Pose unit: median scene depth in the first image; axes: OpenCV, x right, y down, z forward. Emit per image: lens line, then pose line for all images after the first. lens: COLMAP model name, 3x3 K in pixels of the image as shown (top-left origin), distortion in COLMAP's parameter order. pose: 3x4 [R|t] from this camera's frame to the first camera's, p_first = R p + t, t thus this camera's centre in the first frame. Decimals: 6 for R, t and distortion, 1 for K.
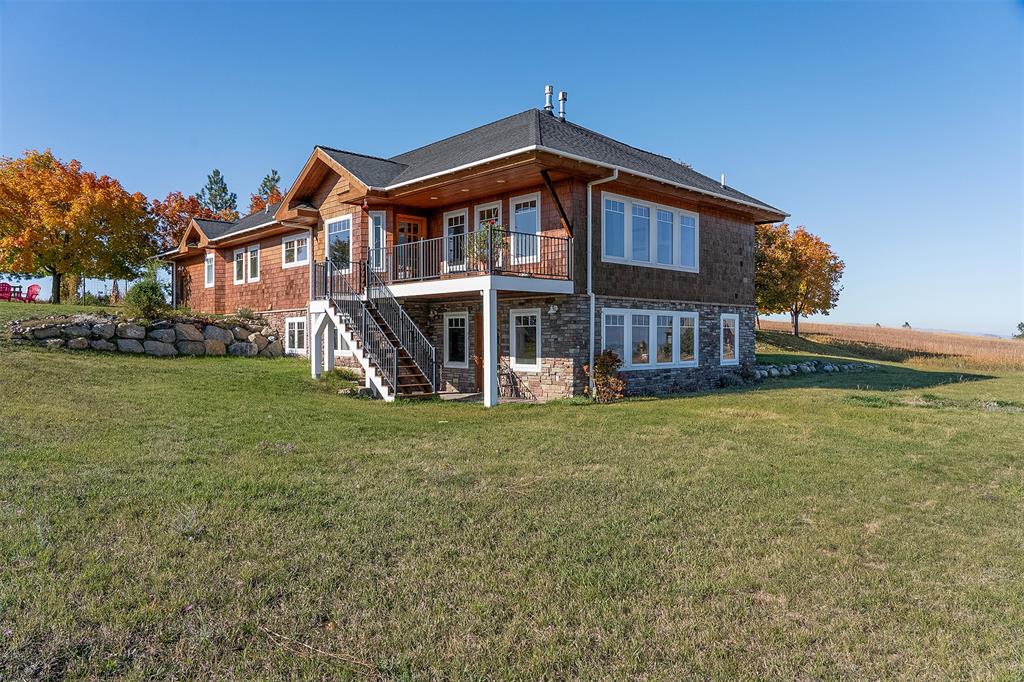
lens RADIAL K [[708.7, 0, 509.6], [0, 708.7, 340.0], [0, 0, 1]] dist [-0.019118, -0.004199]
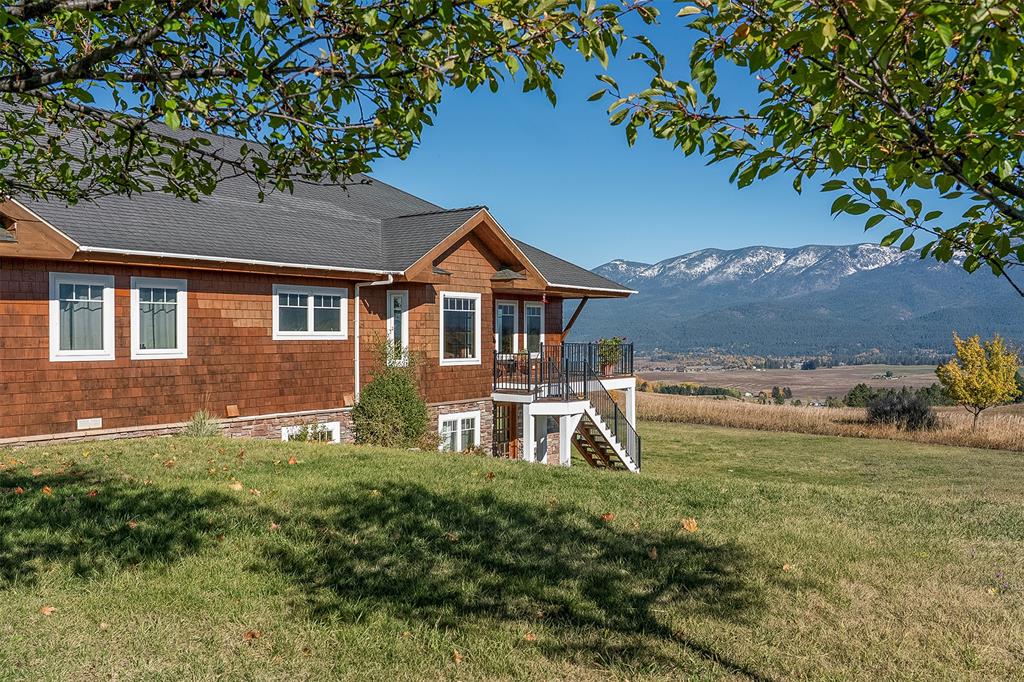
lens RADIAL K [[880.5, 0, 504.7], [0, 880.5, 336.0], [0, 0, 1]] dist [-0.046700, 0.001266]
pose [[-0.184392, 0.005179, 0.982839, -1.434411], [0.002278, 0.999986, -0.004842, -0.139252], [-0.982850, 0.001346, -0.184401, 1.321836]]
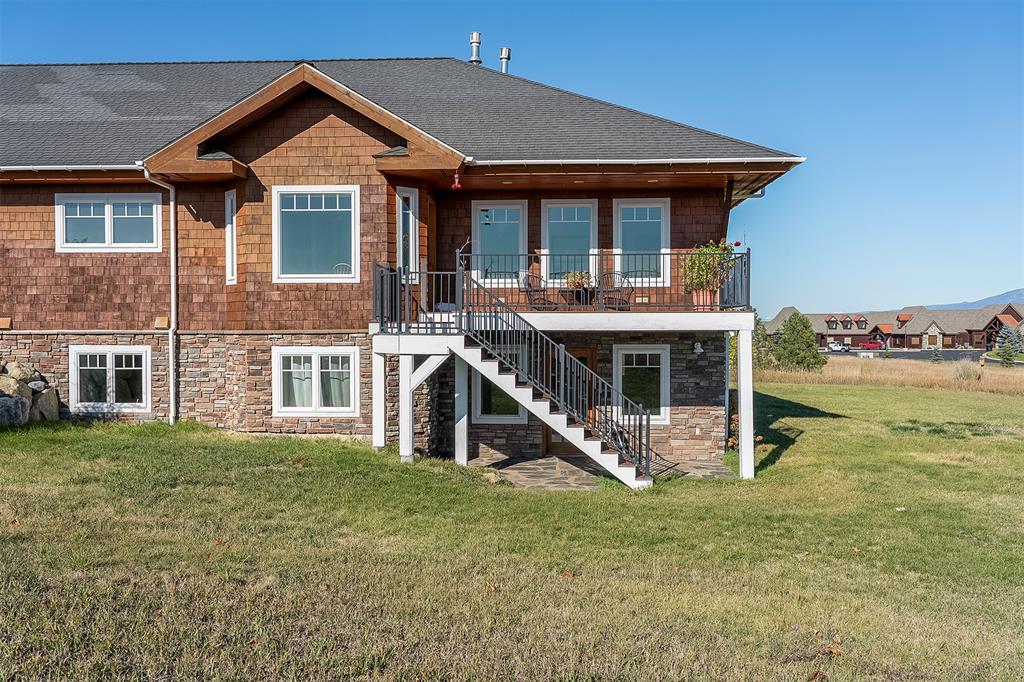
lens RADIAL K [[864.1, 0, 514.4], [0, 864.1, 339.6], [0, 0, 1]] dist [0.014080, 0.003695]
pose [[0.710927, -0.009648, 0.703200, -0.743518], [-0.000077, 0.999905, 0.013797, -0.062202], [-0.703266, -0.009863, 0.710858, 0.418384]]
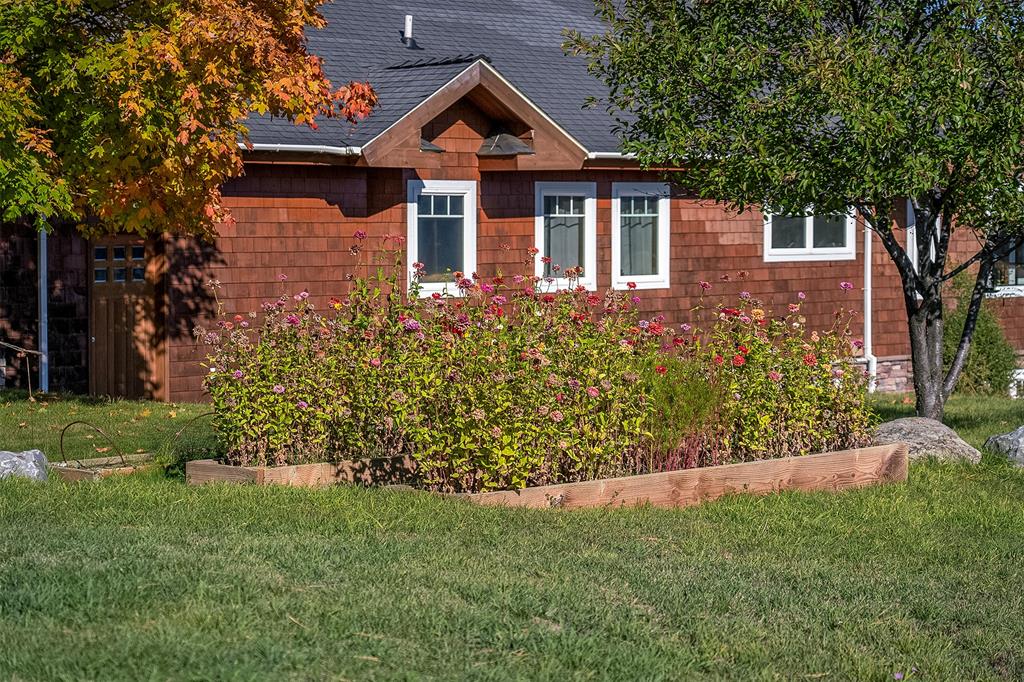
lens RADIAL K [[2242.4, 0, 509.9], [0, 2242.4, 347.5], [0, 0, 1]] dist [0.177412, 0.000000]
pose [[0.012025, -0.053217, 0.998511, -2.209851], [0.002979, 0.998580, 0.053185, -0.167206], [-0.999923, 0.002335, 0.012166, 1.571663]]
